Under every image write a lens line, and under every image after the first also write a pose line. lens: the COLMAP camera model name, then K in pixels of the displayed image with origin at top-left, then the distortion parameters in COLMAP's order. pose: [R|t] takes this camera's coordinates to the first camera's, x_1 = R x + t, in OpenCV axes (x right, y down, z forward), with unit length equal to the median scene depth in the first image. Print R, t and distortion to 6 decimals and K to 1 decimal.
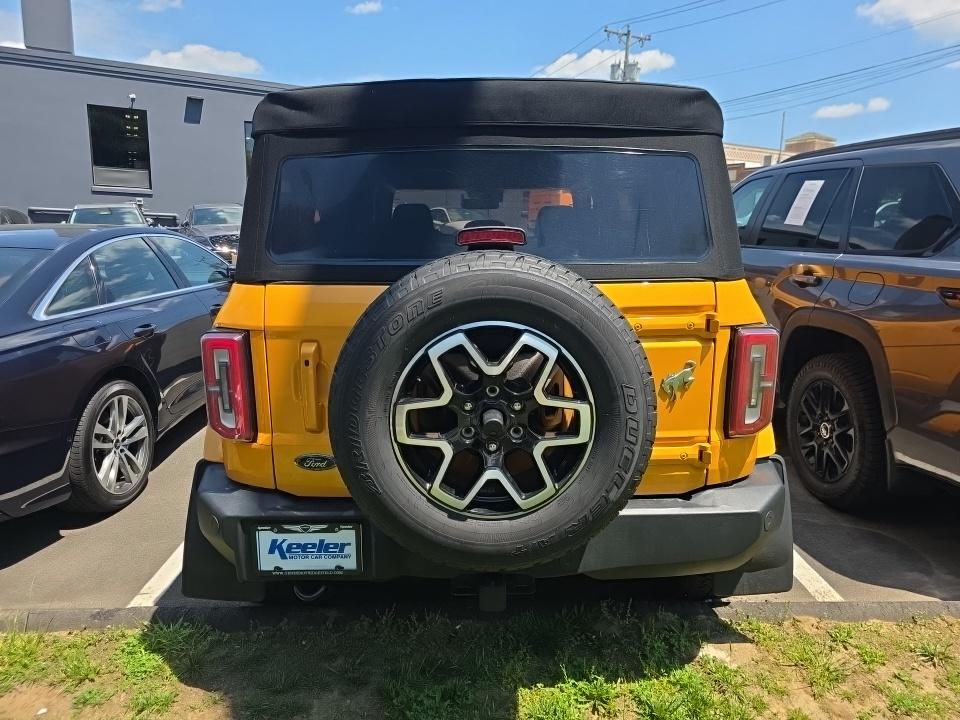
lens RADIAL K [[651.6, 0, 479.4], [0, 651.6, 356.9], [0, 0, 1]] dist [0.017024, -0.014353]
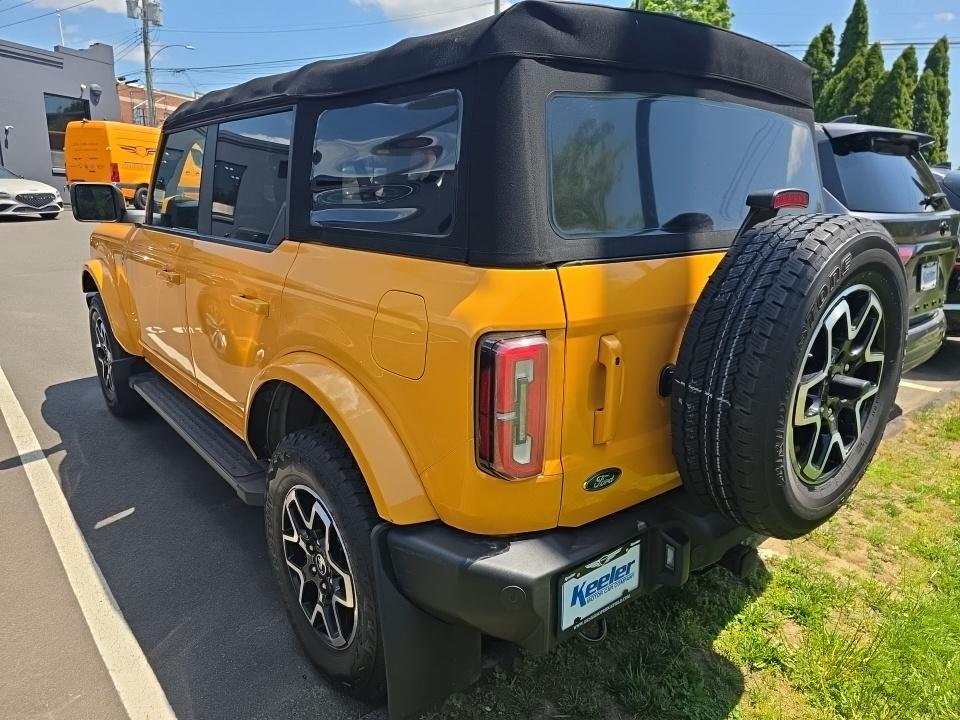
lens RADIAL K [[651.6, 0, 483.3], [0, 651.6, 367.8], [0, 0, 1]] dist [0.017024, -0.014353]
pose [[0.786332, -0.158746, 0.597060, -0.838336], [0.117132, 0.987203, 0.108213, -0.084856], [-0.606598, -0.015156, 0.794864, 0.437818]]
